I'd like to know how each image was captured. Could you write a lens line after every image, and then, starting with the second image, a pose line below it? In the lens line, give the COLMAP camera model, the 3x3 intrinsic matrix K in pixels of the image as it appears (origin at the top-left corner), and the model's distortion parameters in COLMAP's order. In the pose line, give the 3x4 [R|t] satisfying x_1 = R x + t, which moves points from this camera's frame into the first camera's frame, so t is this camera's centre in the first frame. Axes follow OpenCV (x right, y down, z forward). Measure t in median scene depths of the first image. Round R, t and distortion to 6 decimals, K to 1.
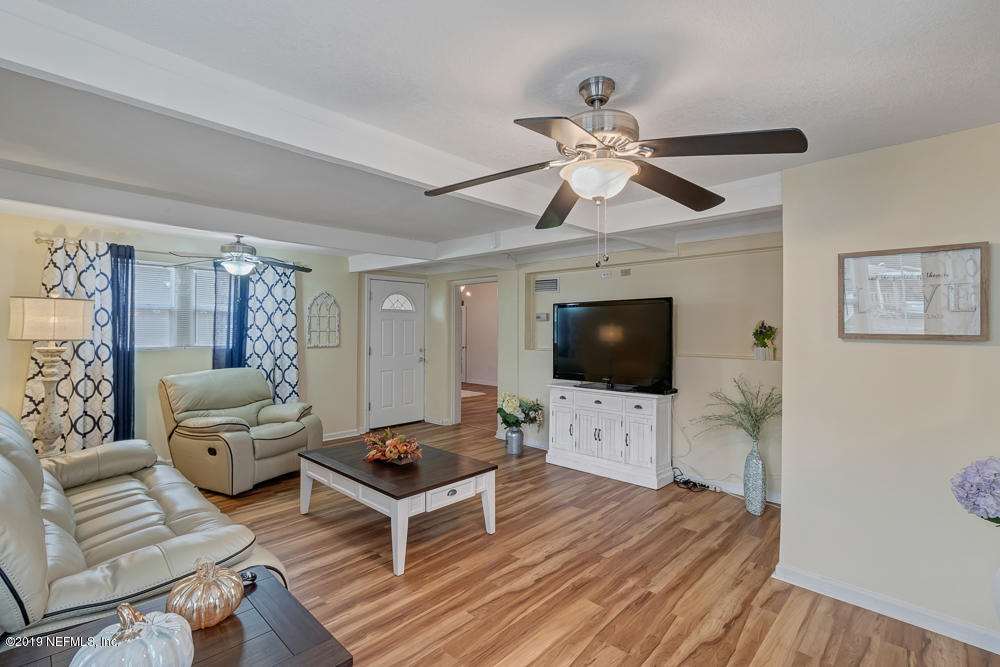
lens RADIAL K [[468.9, 0, 497.5], [0, 468.9, 329.8], [0, 0, 1]] dist [-0.003755, 0.000827]
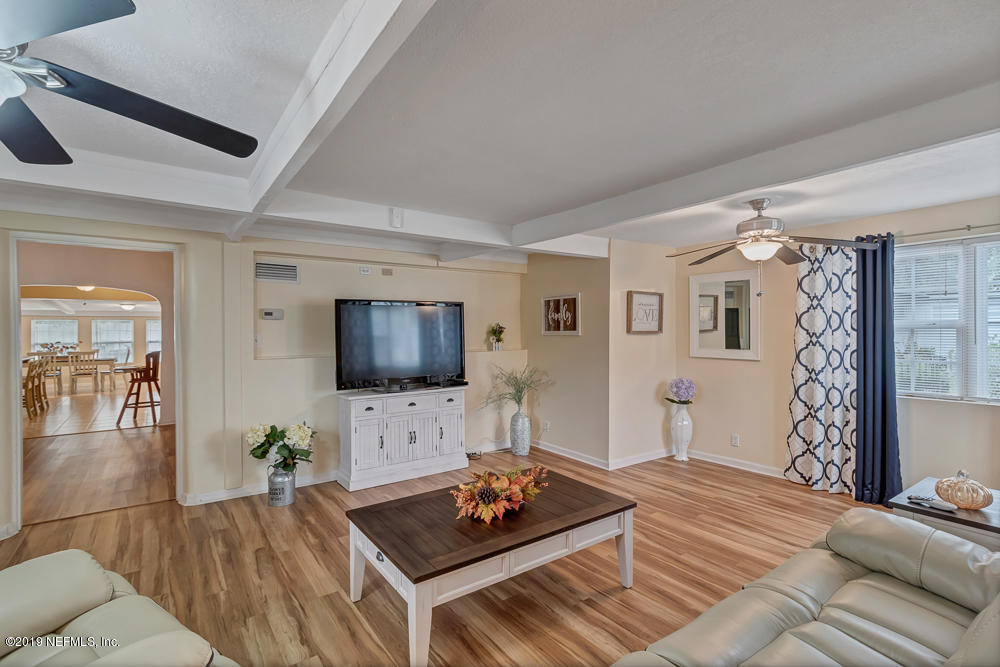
lens RADIAL K [[468.9, 0, 497.4], [0, 468.9, 336.6], [0, 0, 1]] dist [-0.003755, 0.000827]
pose [[0.174295, -0.020267, 0.984485, -0.964454], [0.004383, 0.999794, 0.019806, -0.007411], [-0.984684, 0.000863, 0.174348, 0.886446]]
